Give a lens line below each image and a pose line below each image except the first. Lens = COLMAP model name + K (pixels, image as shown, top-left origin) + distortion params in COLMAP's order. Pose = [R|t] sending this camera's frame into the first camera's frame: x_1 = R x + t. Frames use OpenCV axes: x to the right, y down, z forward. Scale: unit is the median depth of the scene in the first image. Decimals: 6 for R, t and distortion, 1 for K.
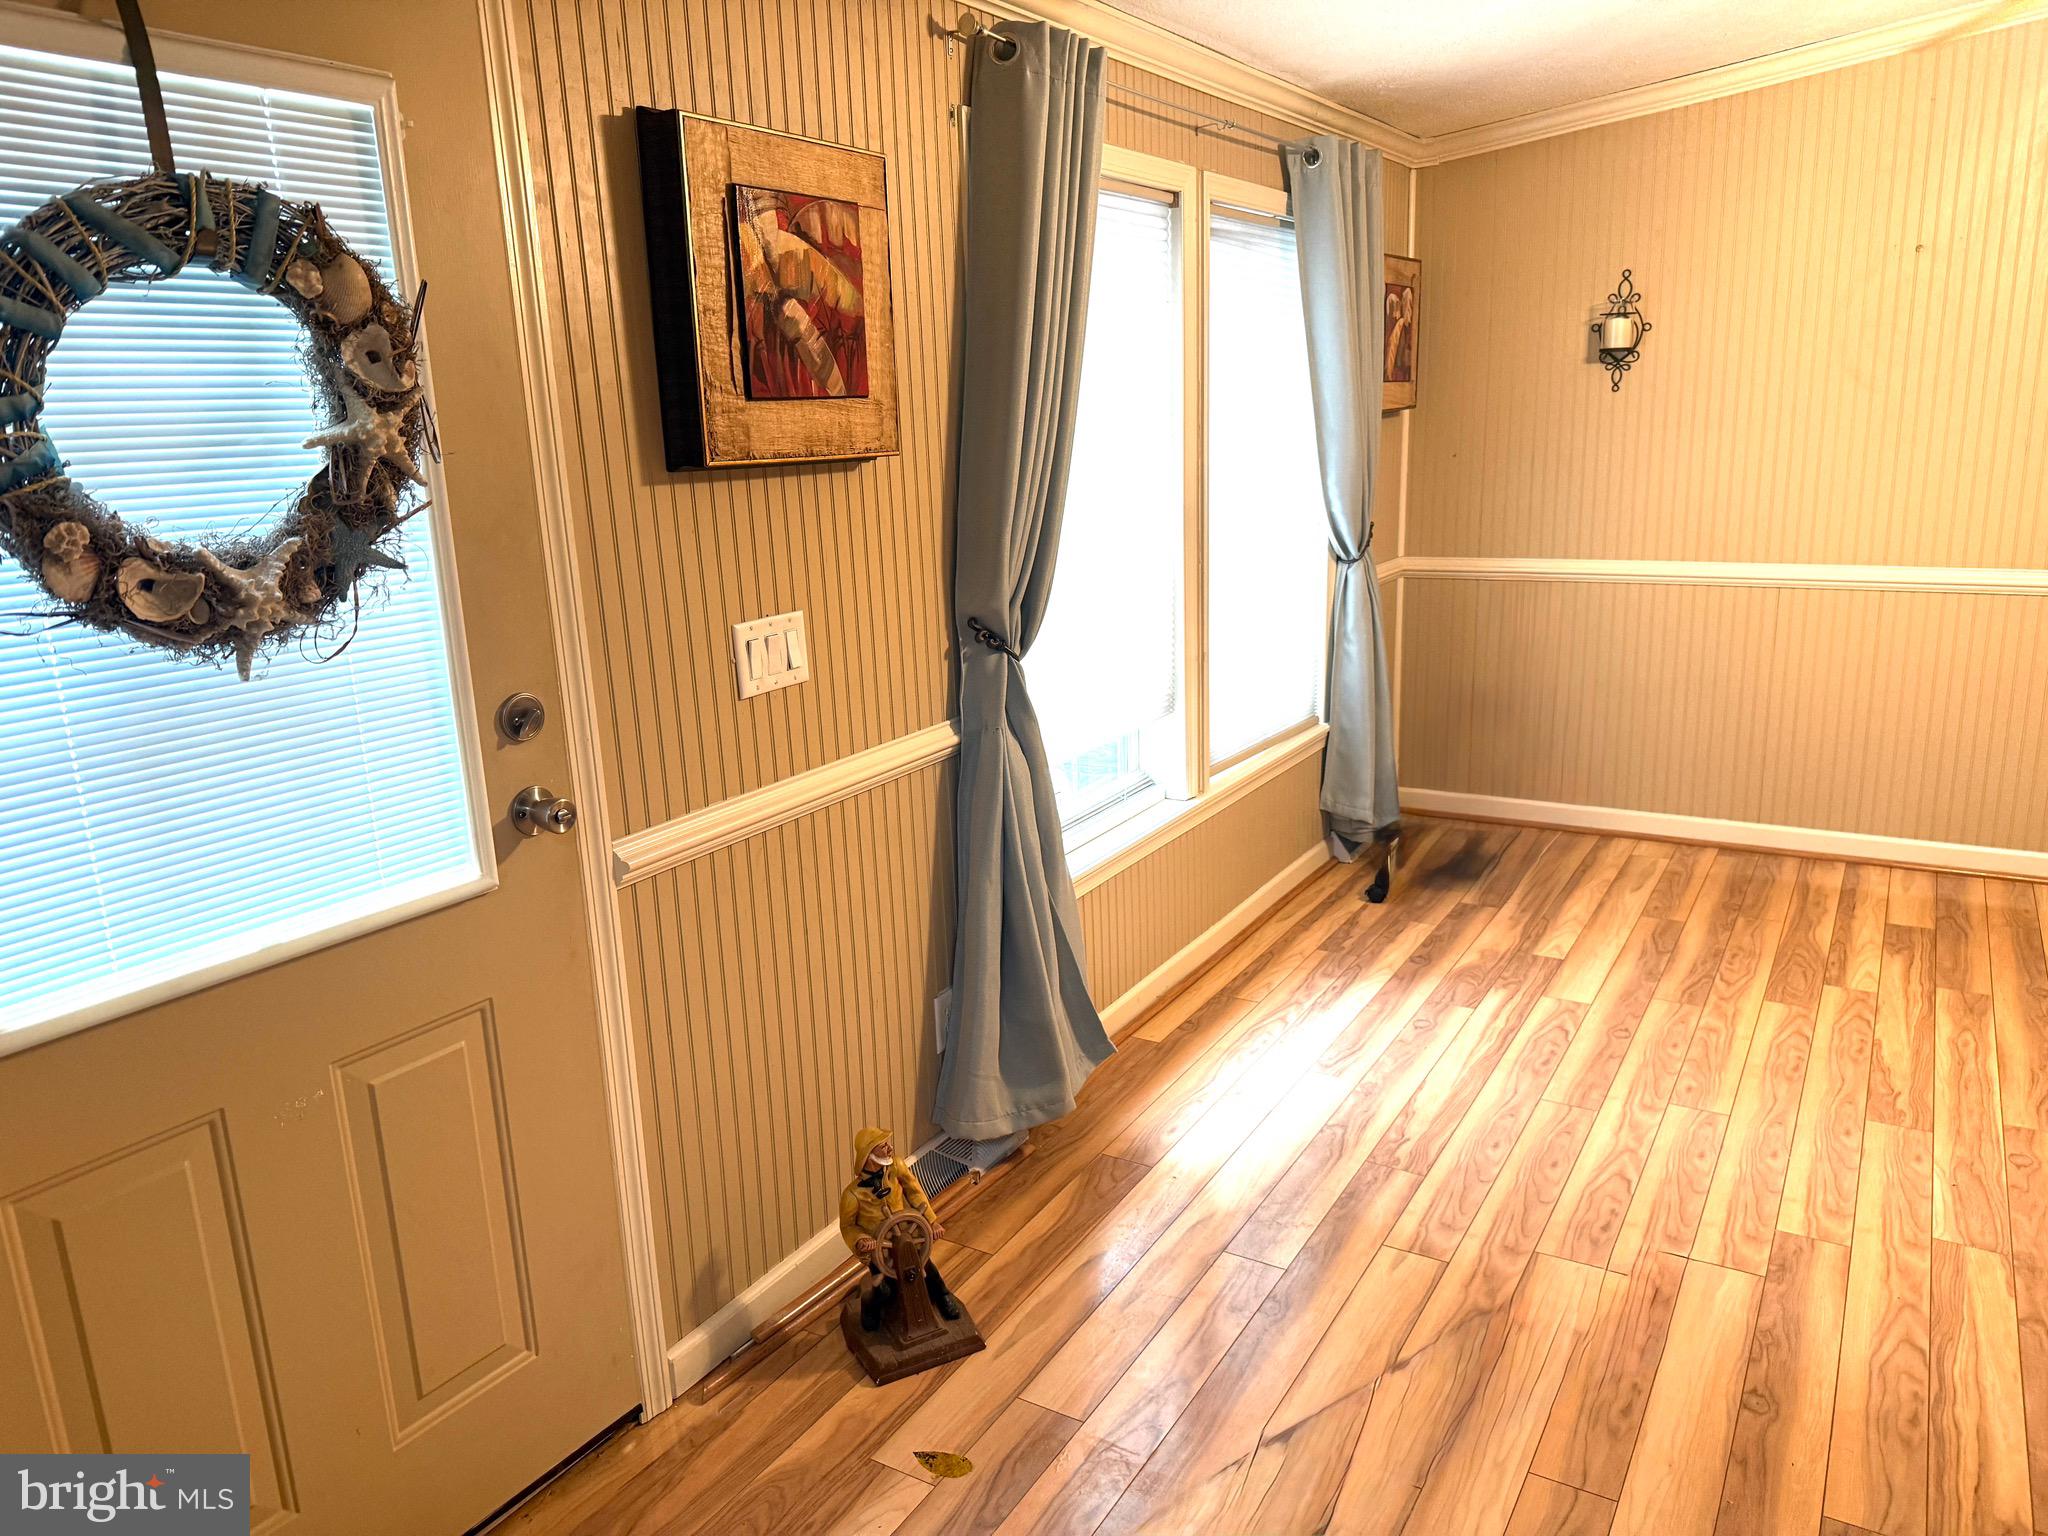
lens RADIAL K [[1427.5, 0, 1026.1], [0, 1427.5, 788.3], [0, 0, 1]] dist [0.102836, -0.196599]
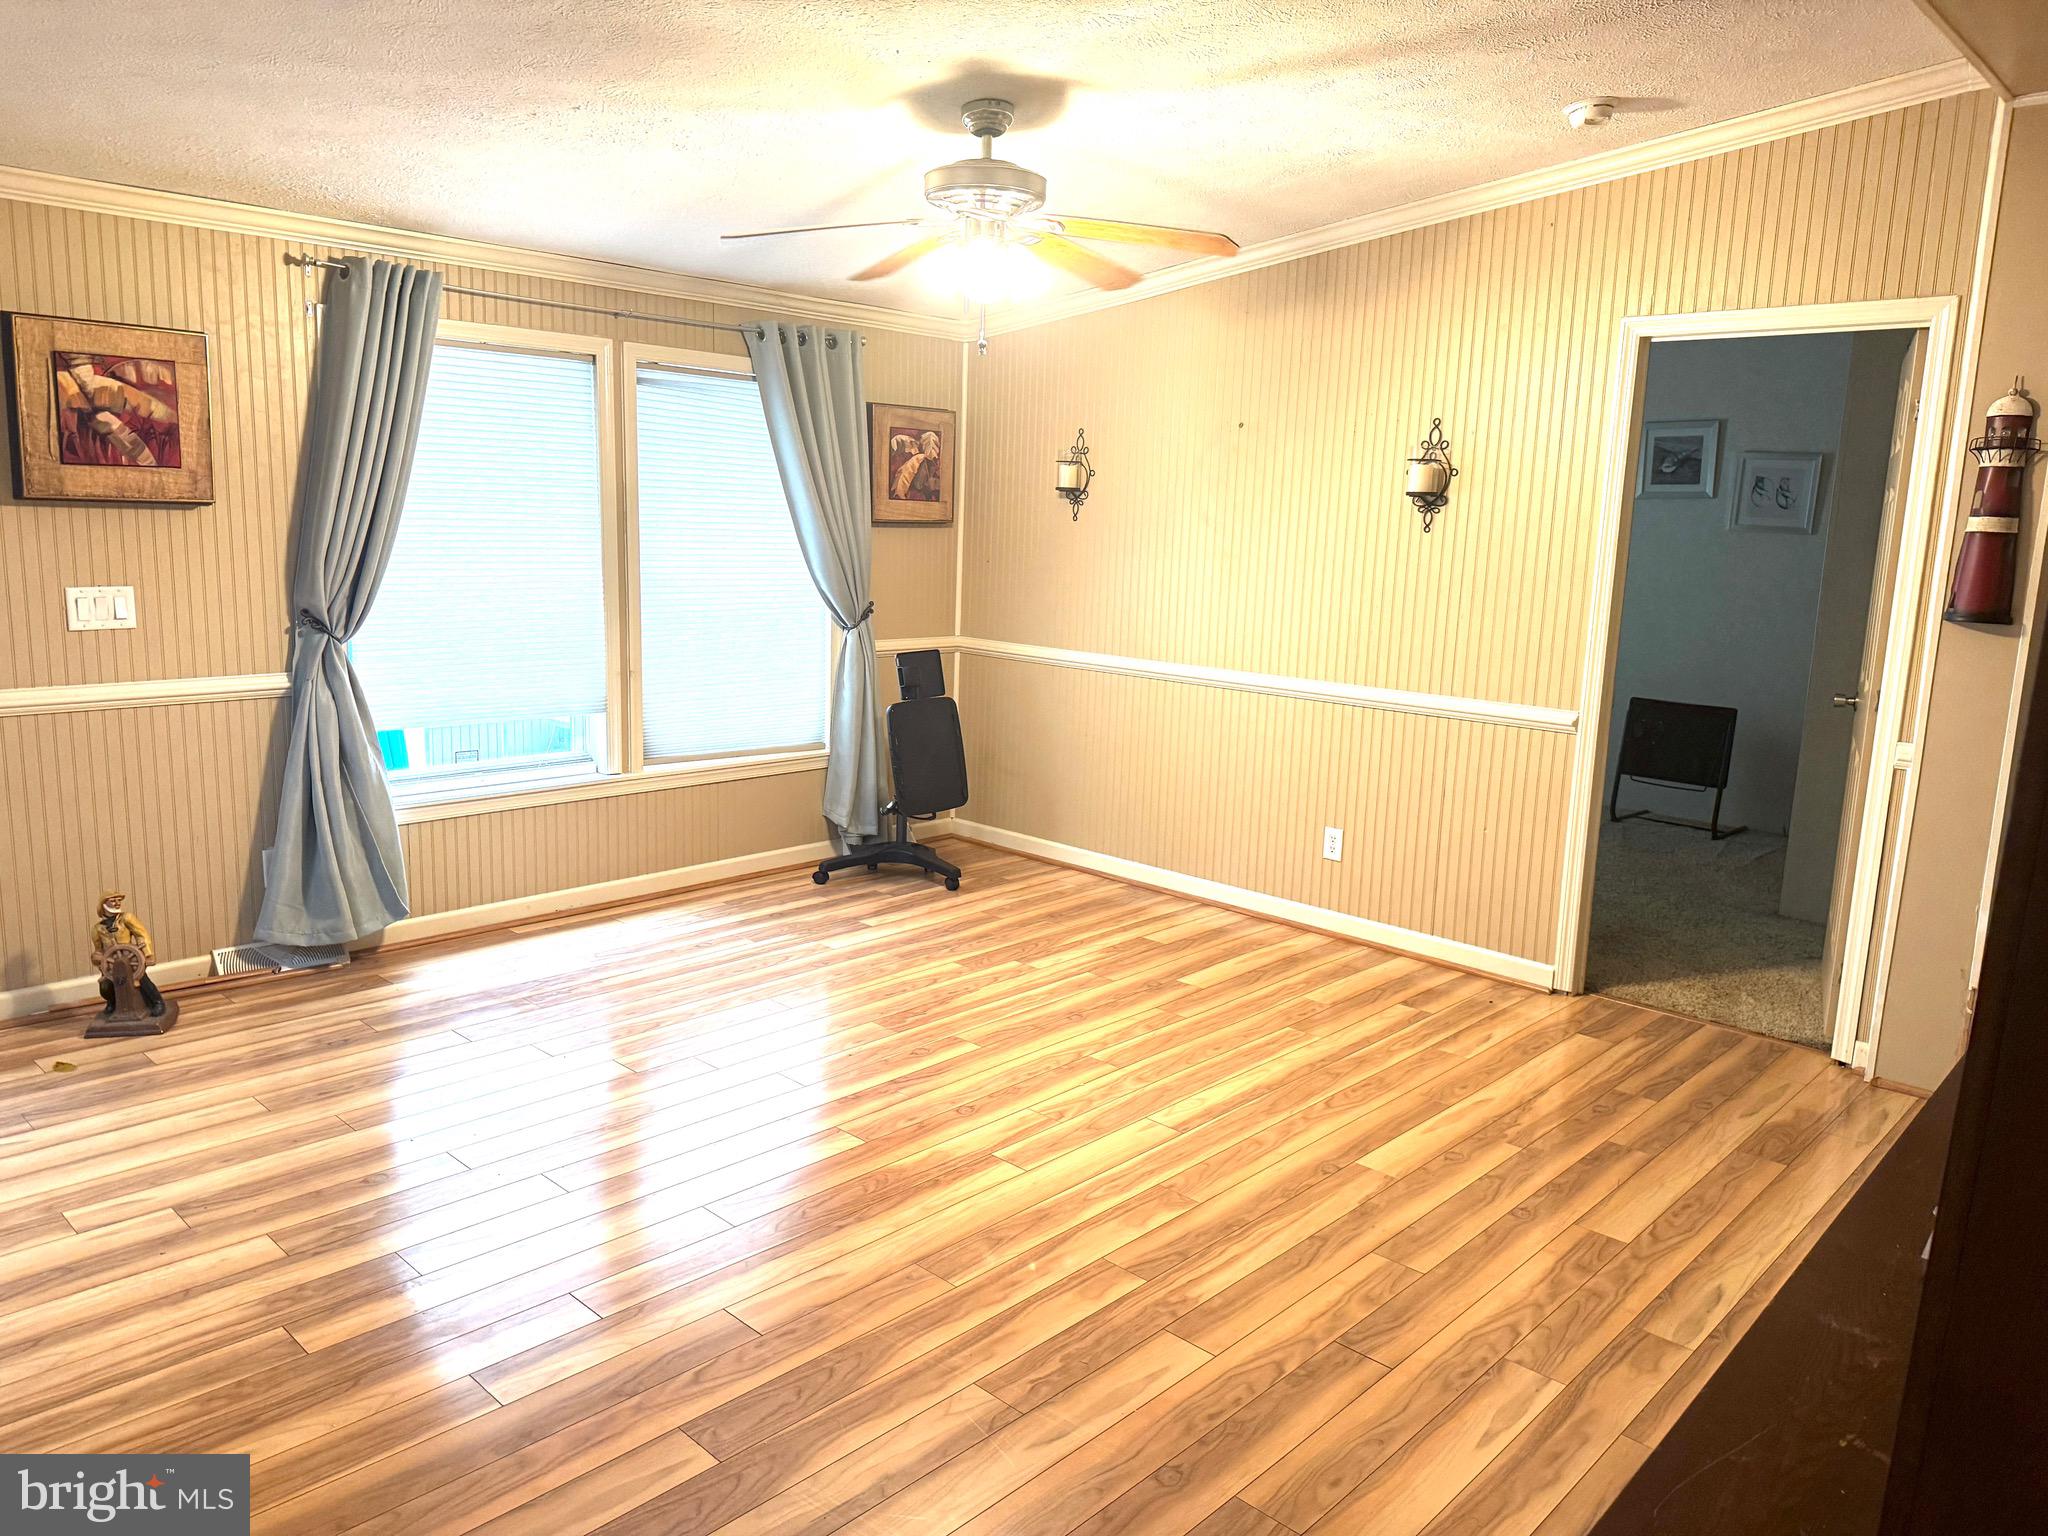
lens RADIAL K [[1422.7, 0, 1024.0], [0, 1422.7, 768.0], [0, 0, 1]] dist [-0.004004, -0.008015]
pose [[0.981673, 0.111697, -0.154405, 0.873572], [-0.122936, 0.990268, -0.065232, 0.051890], [0.145616, 0.083018, 0.985852, -0.368174]]
